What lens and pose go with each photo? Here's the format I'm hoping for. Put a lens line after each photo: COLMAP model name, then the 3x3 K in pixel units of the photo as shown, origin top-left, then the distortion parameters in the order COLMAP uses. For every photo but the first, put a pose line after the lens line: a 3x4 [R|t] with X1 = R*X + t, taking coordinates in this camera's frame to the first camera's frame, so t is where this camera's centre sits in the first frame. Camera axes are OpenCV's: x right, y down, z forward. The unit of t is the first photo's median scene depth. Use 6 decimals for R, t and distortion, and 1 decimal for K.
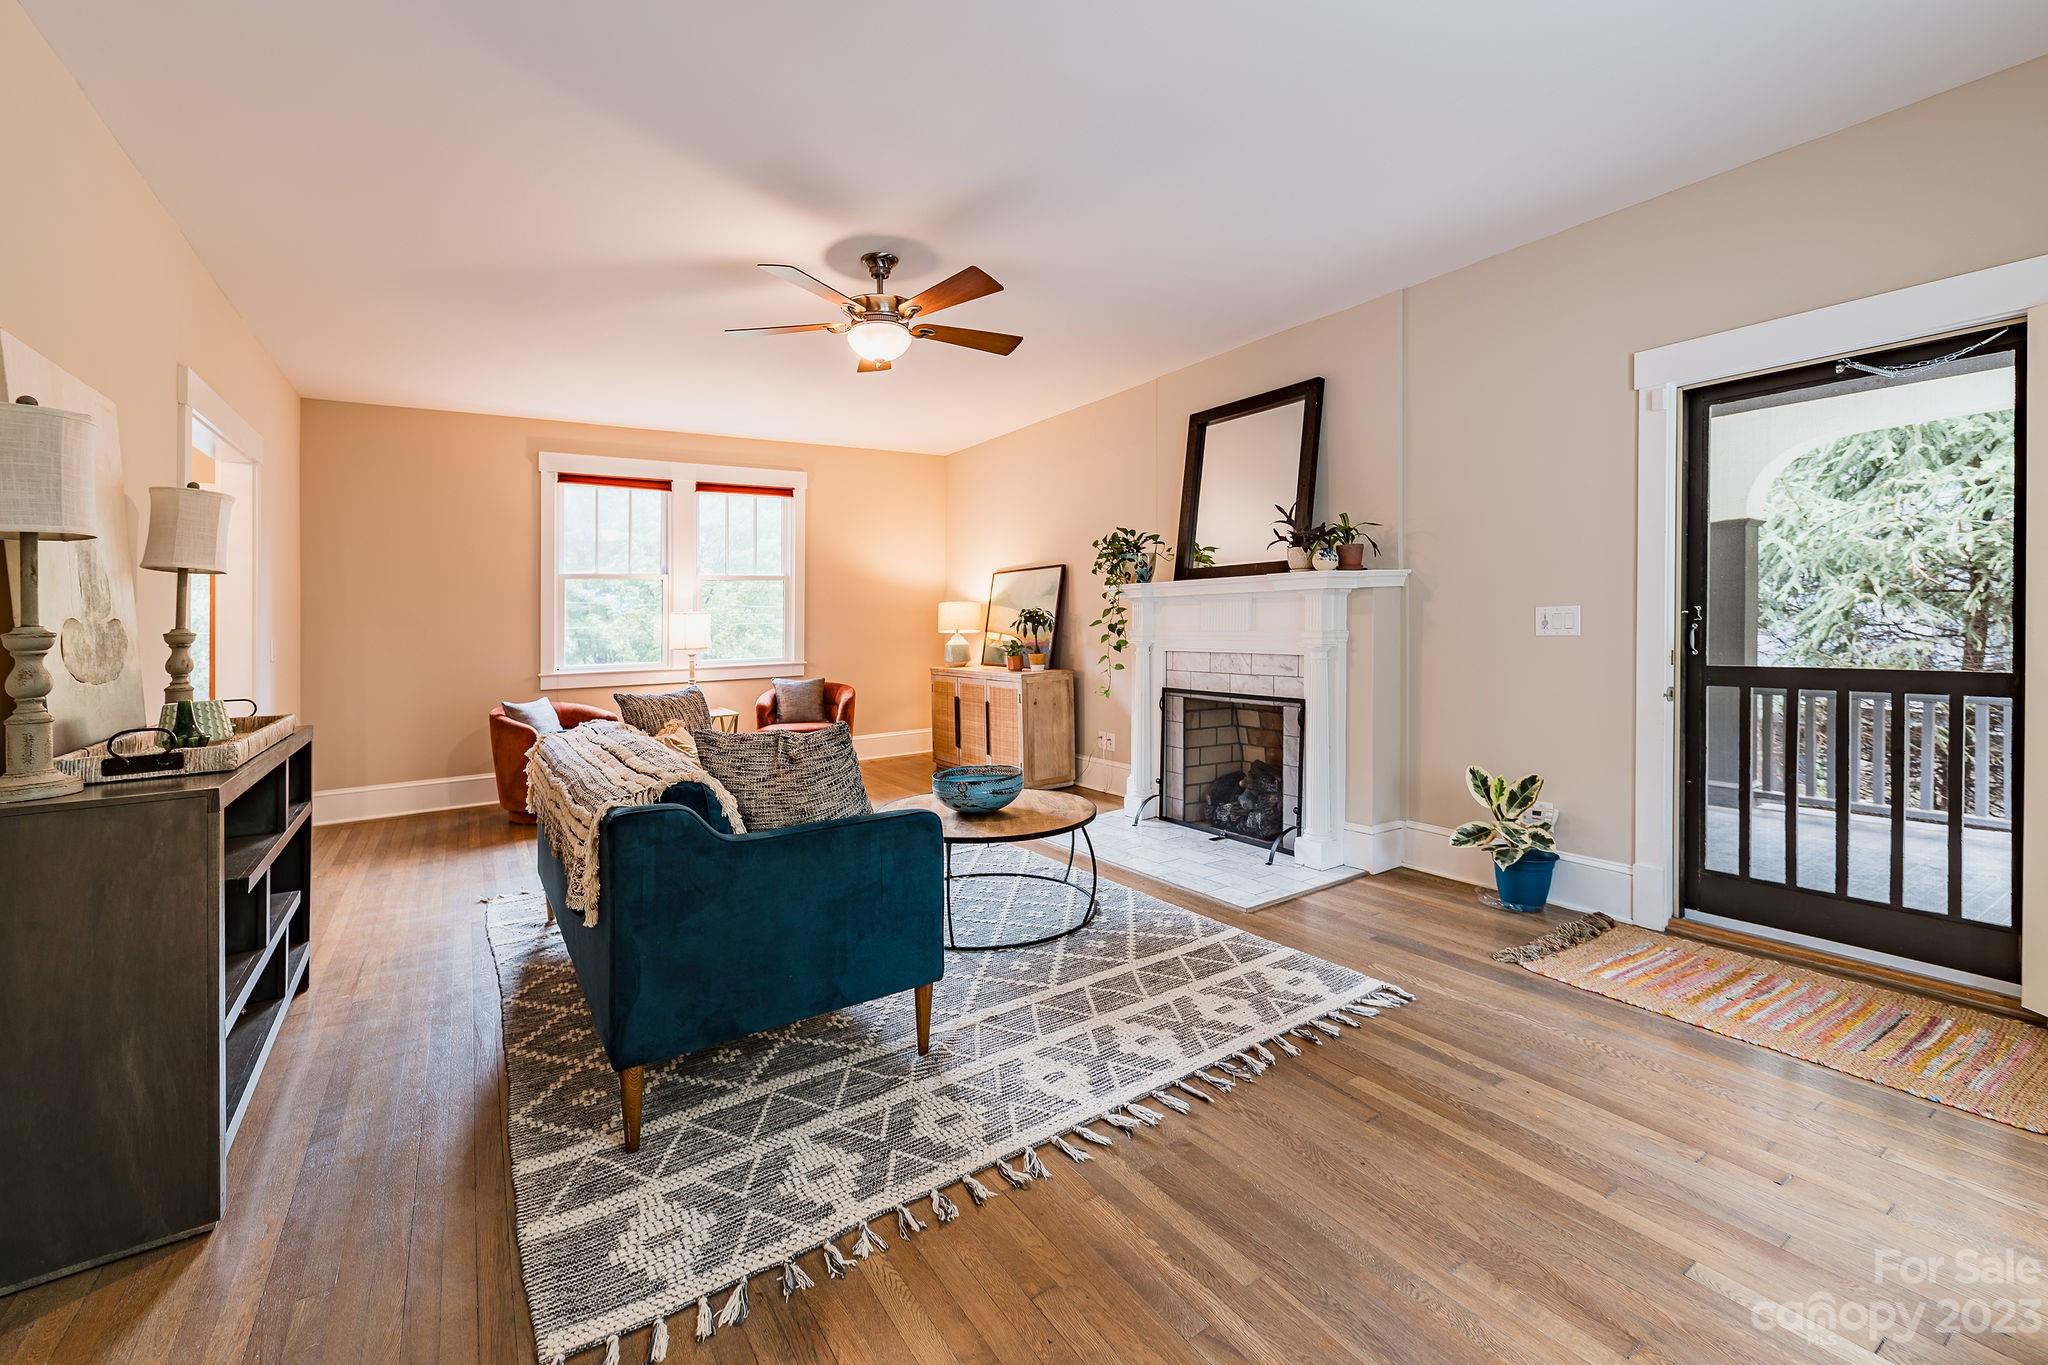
lens RADIAL K [[822.7, 0, 994.2], [0, 822.7, 658.5], [0, 0, 1]] dist [0.005918, -0.003051]
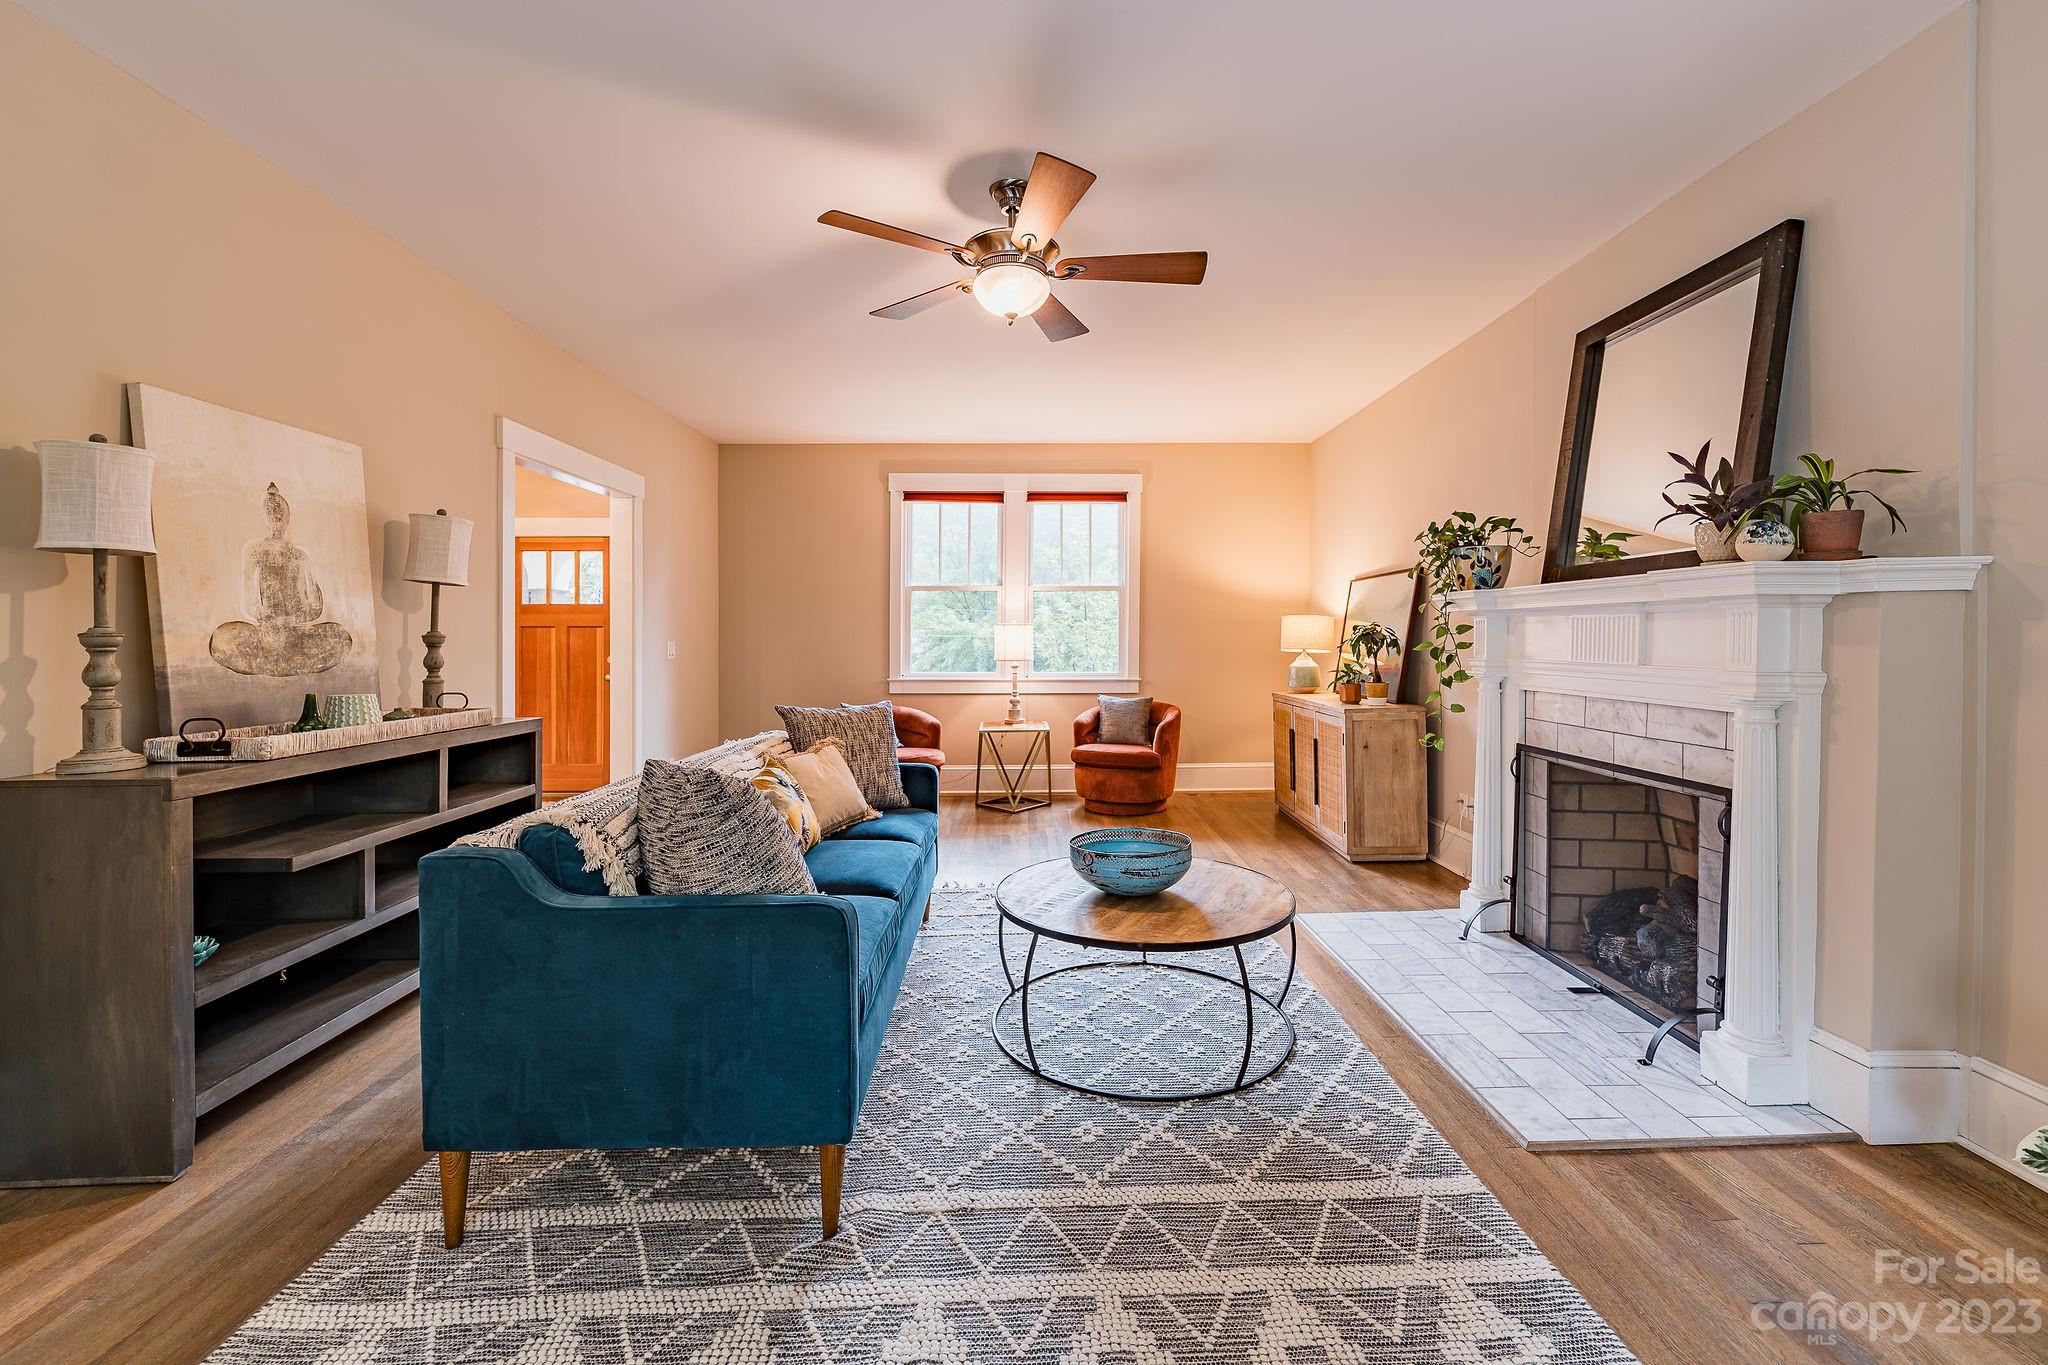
lens RADIAL K [[822.7, 0, 1009.7], [0, 822.7, 658.3], [0, 0, 1]] dist [0.005918, -0.003051]
pose [[0.863756, 0.034345, -0.502738, 0.233082], [-0.041976, 0.999111, -0.003864, -0.018514], [0.502158, 0.024440, 0.864430, 0.259116]]
